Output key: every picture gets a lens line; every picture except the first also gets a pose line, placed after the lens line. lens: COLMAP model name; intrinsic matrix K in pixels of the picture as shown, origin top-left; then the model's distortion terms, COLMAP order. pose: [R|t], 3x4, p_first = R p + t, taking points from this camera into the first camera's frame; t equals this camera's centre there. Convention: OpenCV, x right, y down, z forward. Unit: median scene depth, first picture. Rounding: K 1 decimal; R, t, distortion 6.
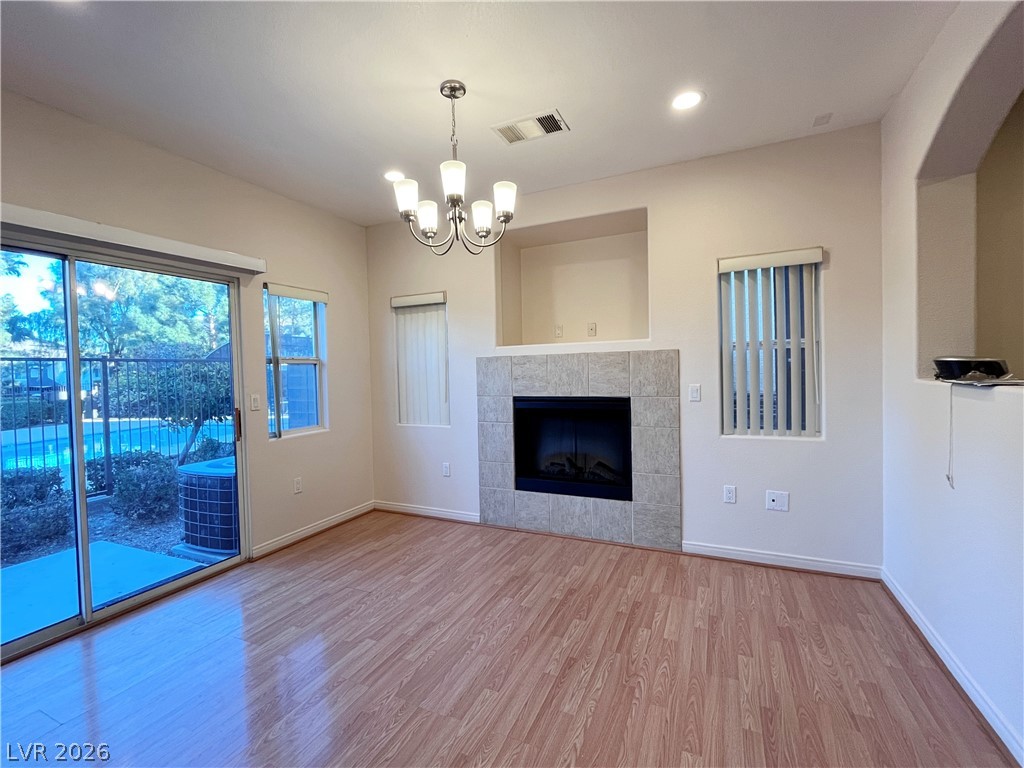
lens RADIAL K [[451.5, 0, 506.5], [0, 451.5, 379.2], [0, 0, 1]] dist [-0.000359, -0.001449]
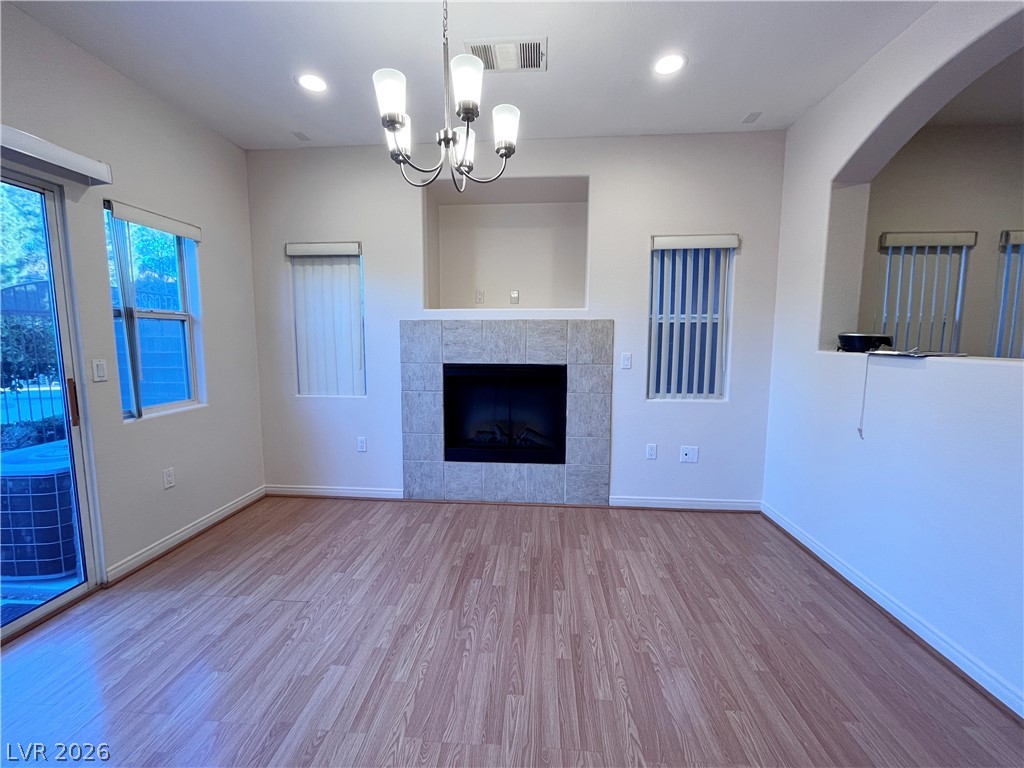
lens RADIAL K [[414.7, 0, 509.3], [0, 414.7, 378.5], [0, 0, 1]] dist [-0.003822, -0.000063]
pose [[0.935176, -0.008920, 0.354071, -0.187956], [-0.017135, 0.997373, 0.070382, 0.007576], [-0.353768, -0.071887, 0.932566, 0.168546]]
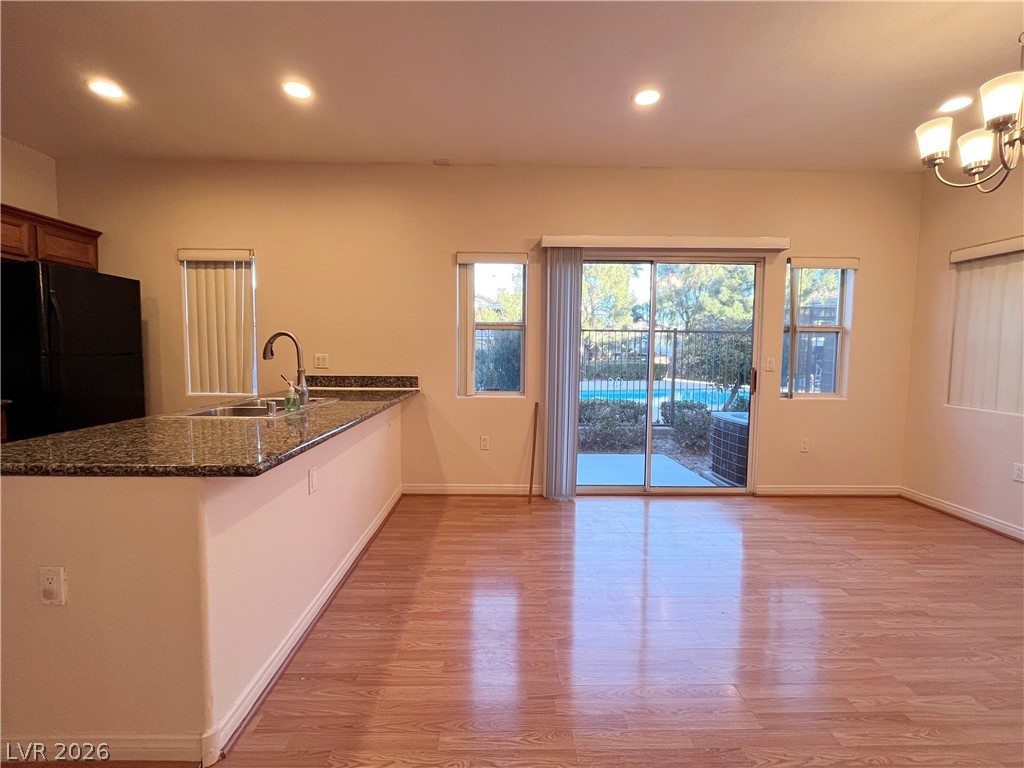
lens RADIAL K [[431.2, 0, 506.4], [0, 431.2, 379.7], [0, 0, 1]] dist [-0.010169, 0.000519]
pose [[0.438976, 0.090976, -0.893881, 0.138441], [-0.037559, 0.995849, 0.082909, 0.024875], [0.897713, -0.002822, 0.440571, -0.096108]]
